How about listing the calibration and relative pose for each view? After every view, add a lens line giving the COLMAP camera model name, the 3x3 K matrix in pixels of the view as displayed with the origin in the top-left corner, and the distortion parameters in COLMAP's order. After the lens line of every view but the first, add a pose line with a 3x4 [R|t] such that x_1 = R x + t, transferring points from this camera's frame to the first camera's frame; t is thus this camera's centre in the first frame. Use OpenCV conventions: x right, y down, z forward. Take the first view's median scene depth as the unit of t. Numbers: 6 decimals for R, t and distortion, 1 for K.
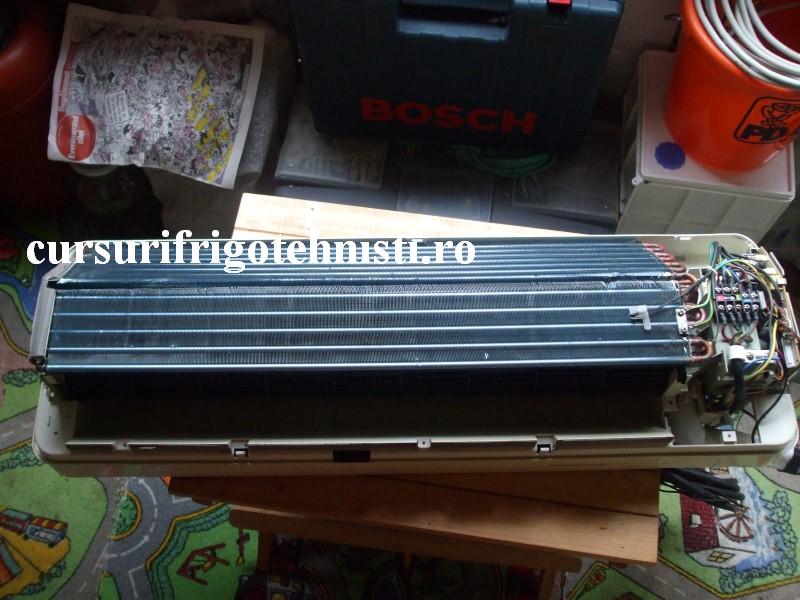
lens RADIAL K [[945.4, 0, 400.0], [0, 945.4, 300.0], [0, 0, 1]] dist [-0.129639, 0.257960]
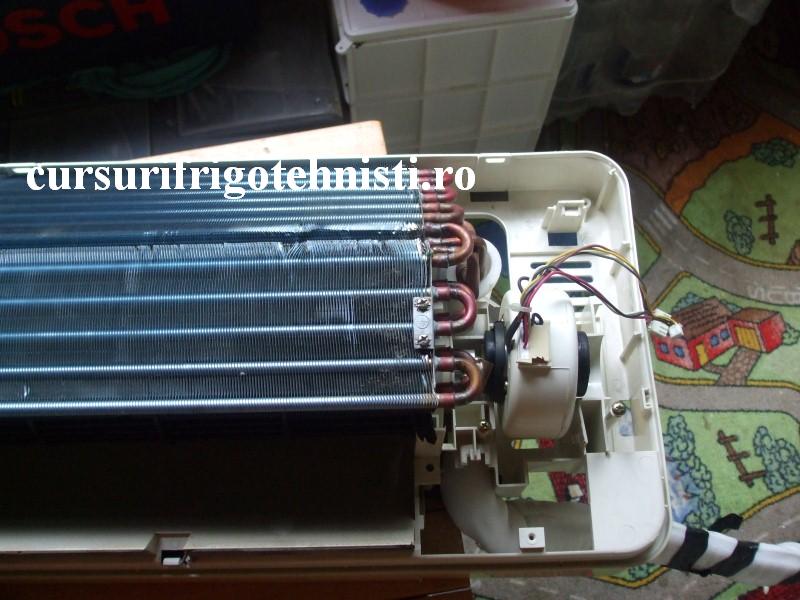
lens RADIAL K [[945.4, 0, 400.0], [0, 945.4, 300.0], [0, 0, 1]] dist [-0.129639, 0.257960]
pose [[0.998023, -0.002630, -0.062794, 0.306094], [0.007608, 0.996832, 0.079167, -0.027879], [0.062386, -0.079488, 0.994882, 0.473490]]
